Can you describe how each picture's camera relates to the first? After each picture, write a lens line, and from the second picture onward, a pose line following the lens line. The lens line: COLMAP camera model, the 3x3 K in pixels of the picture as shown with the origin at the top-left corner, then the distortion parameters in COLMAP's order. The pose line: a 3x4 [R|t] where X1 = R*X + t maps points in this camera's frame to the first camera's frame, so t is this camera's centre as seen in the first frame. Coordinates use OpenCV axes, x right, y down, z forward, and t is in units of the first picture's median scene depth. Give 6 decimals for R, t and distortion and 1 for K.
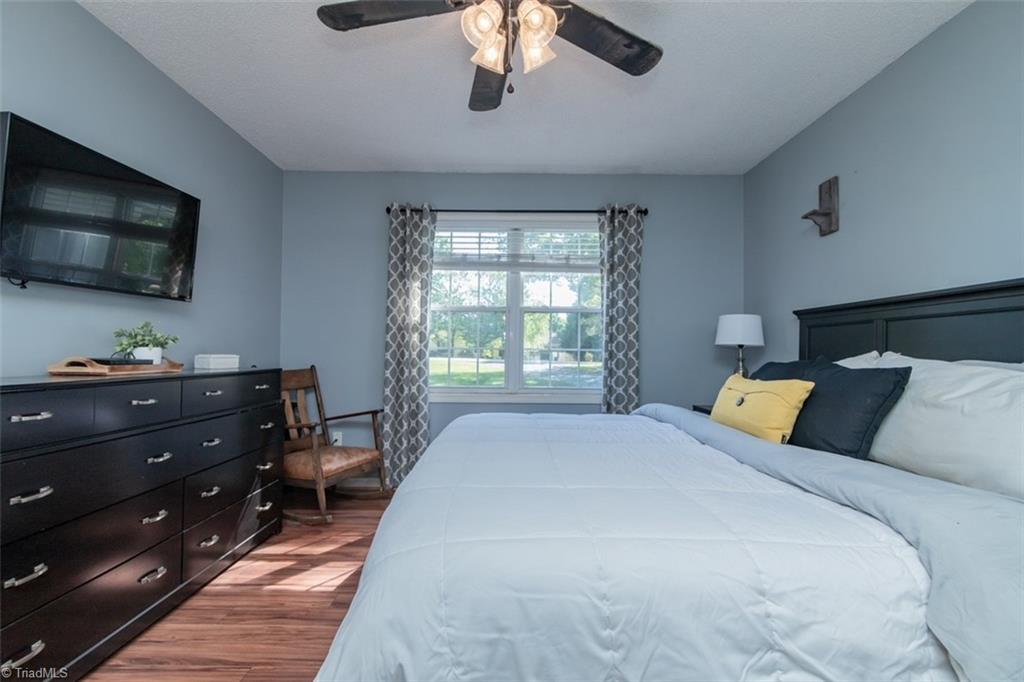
lens RADIAL K [[457.4, 0, 507.5], [0, 457.4, 343.0], [0, 0, 1]] dist [0.000313, -0.000075]
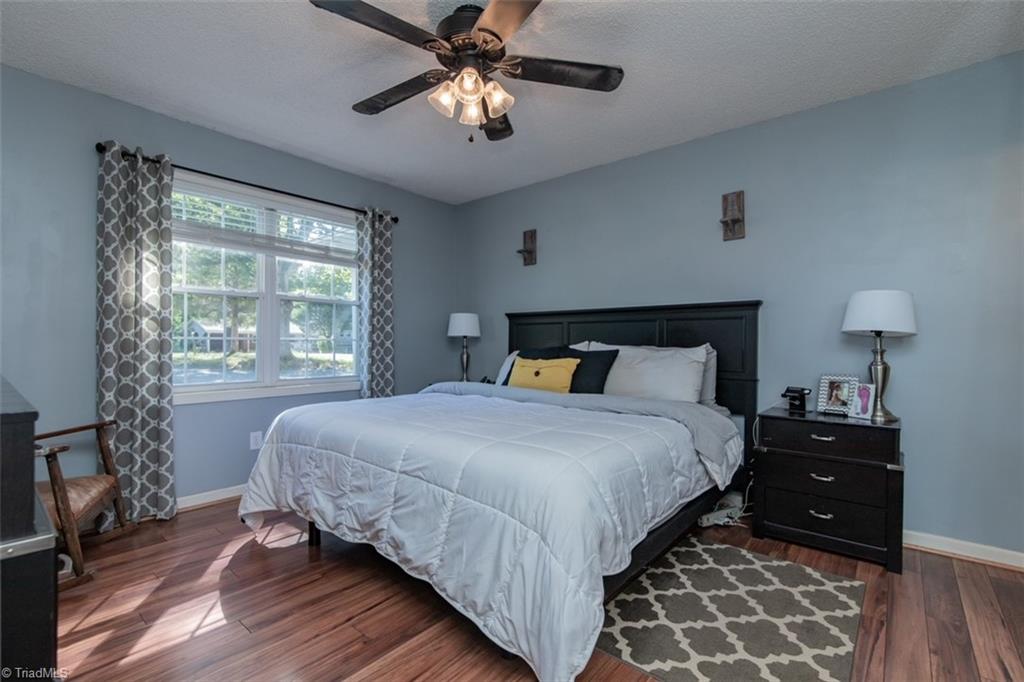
lens RADIAL K [[457.4, 0, 507.5], [0, 457.4, 343.0], [0, 0, 1]] dist [0.000313, -0.000075]
pose [[0.651738, -0.006802, 0.758414, -0.402611], [-0.012465, 0.999729, 0.019678, -0.003352], [-0.758342, -0.022279, 0.651476, 0.032061]]
